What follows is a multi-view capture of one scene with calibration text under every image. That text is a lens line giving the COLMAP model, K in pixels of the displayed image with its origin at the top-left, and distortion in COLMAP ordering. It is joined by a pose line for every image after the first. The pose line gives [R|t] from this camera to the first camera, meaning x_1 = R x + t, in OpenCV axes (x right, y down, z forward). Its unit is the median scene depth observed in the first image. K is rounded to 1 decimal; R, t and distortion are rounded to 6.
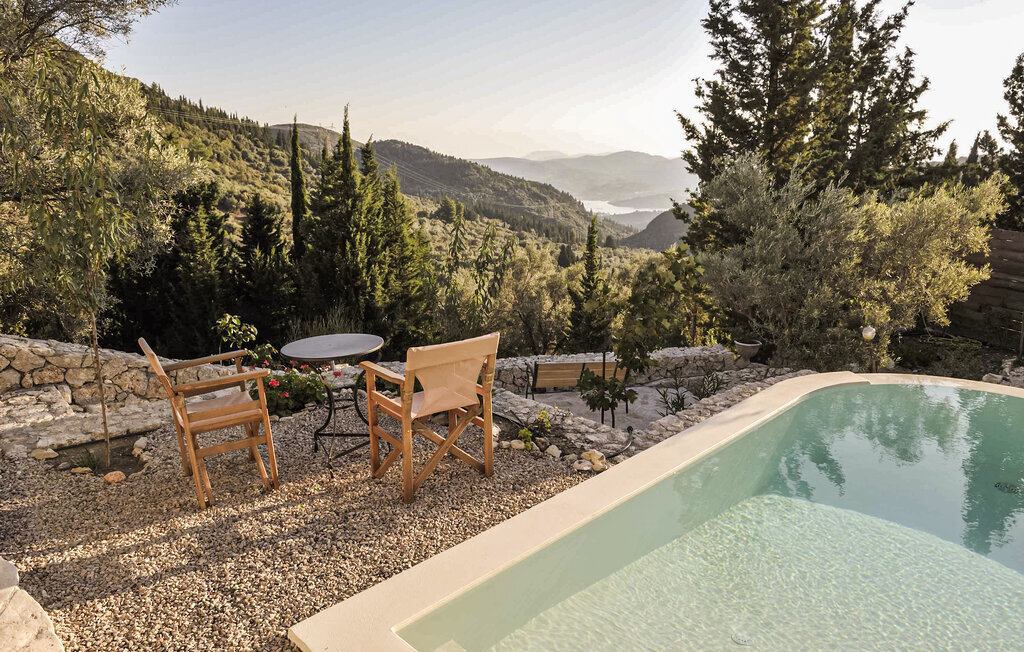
lens RADIAL K [[700.1, 0, 512.0], [0, 700.1, 326.0], [0, 0, 1]] dist [-0.043083, 0.000284]
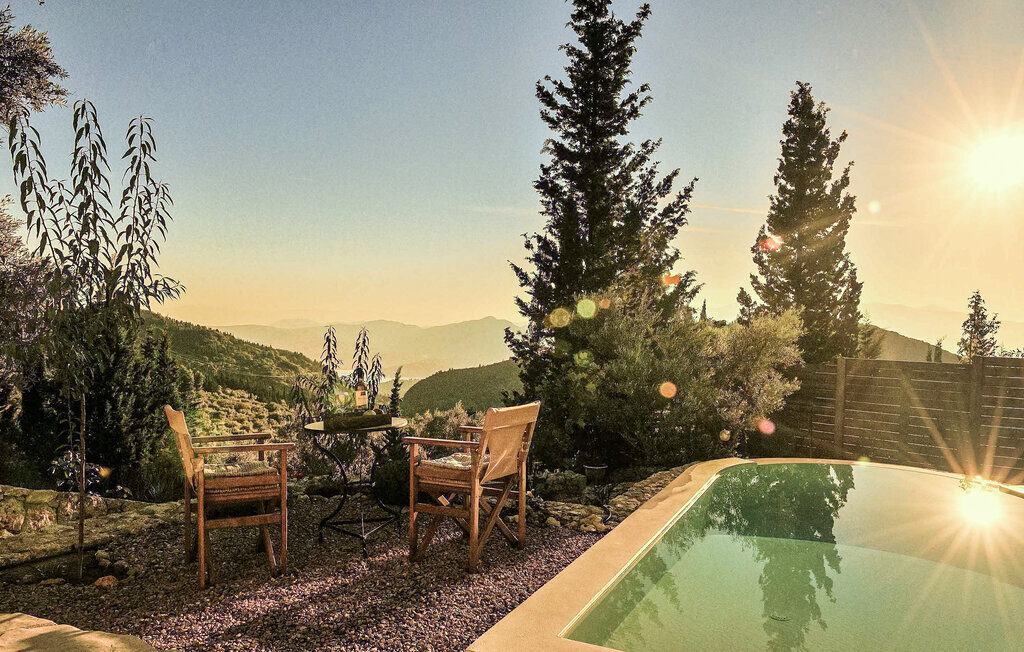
lens RADIAL K [[724.7, 0, 514.6], [0, 724.7, 351.2], [0, 0, 1]] dist [-0.002458, 0.001381]
pose [[0.939709, 0.001840, 0.341970, -0.124217], [0.067962, 0.979035, -0.192021, 0.043405], [-0.335154, 0.203684, 0.919883, -0.018887]]
